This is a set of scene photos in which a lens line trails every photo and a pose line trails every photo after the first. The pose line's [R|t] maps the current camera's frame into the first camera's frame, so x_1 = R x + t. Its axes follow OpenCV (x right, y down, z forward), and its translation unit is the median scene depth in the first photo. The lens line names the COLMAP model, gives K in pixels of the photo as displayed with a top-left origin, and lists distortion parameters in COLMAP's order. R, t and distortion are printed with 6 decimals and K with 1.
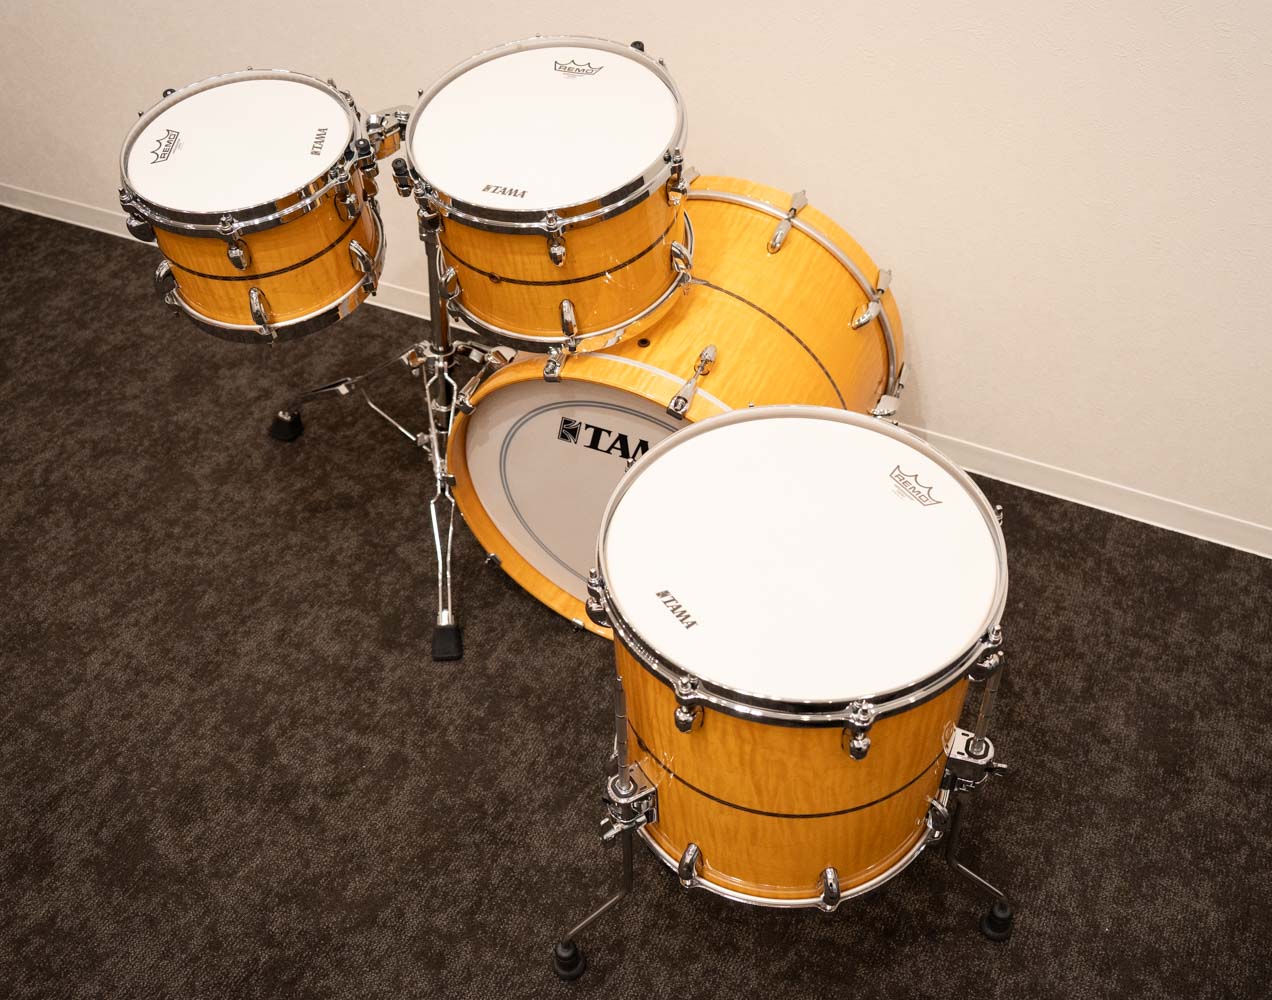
lens RADIAL K [[1267.0, 0, 640.2], [0, 1267.0, 494.8], [0, 0, 1]] dist [-0.097661, 0.000000]
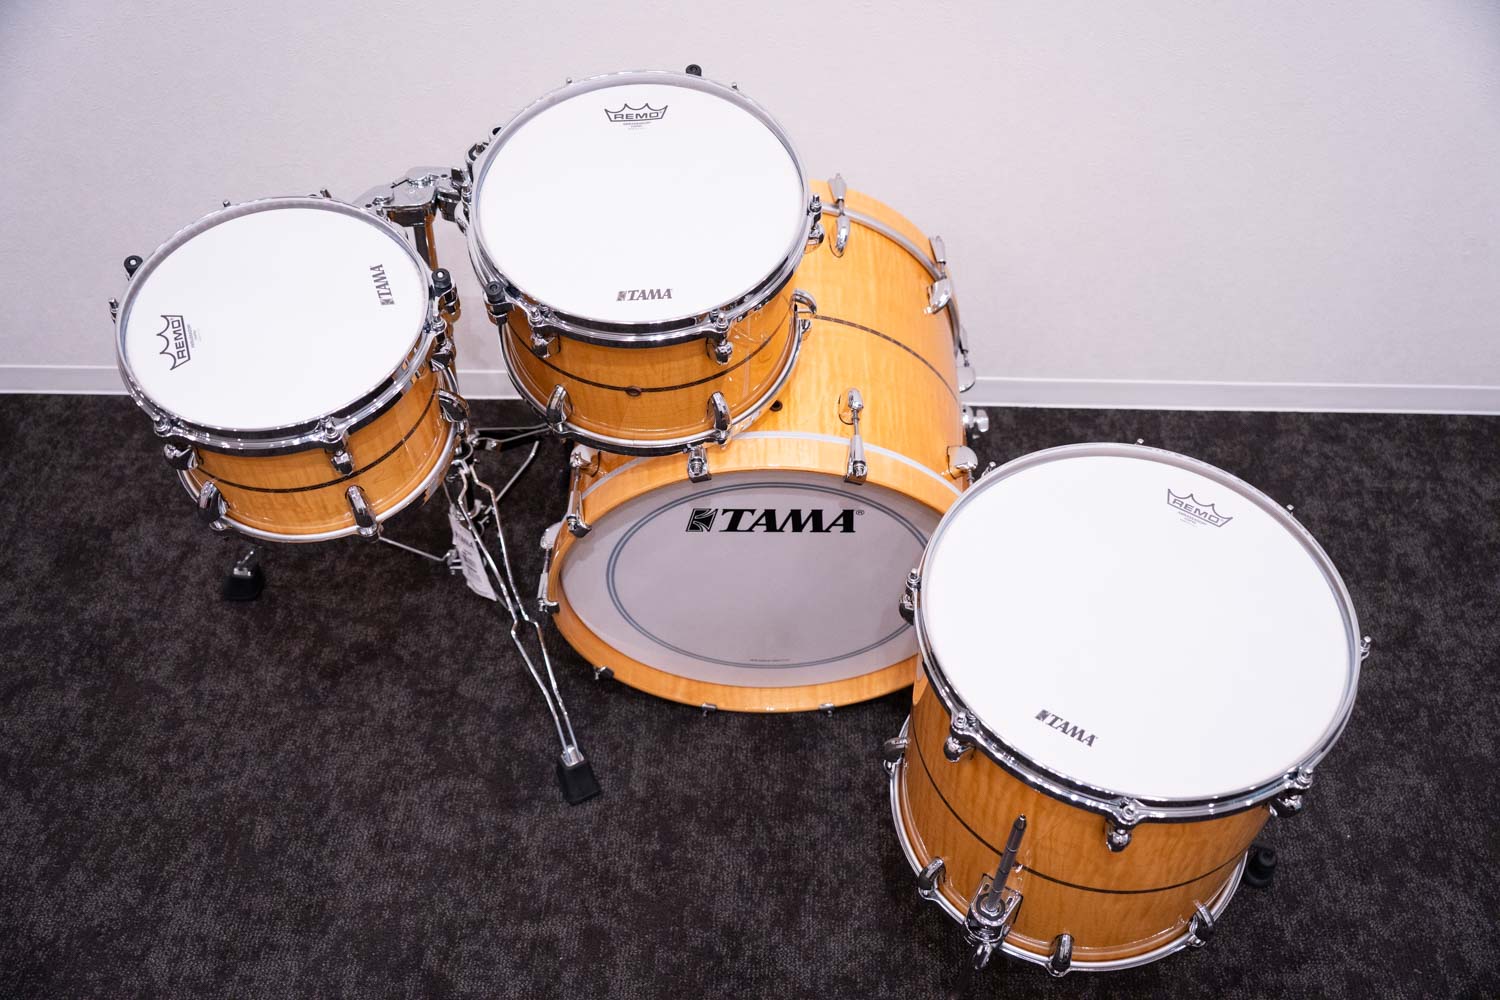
lens RADIAL K [[1374.9, 0, 750.2], [0, 1374.9, 498.6], [0, 0, 1]] dist [-0.033478, 0.000000]
pose [[0.914675, -0.295079, 0.276219, -0.260812], [0.267369, 0.954230, 0.134014, -0.168861], [-0.303121, -0.048726, 0.951705, 0.086298]]
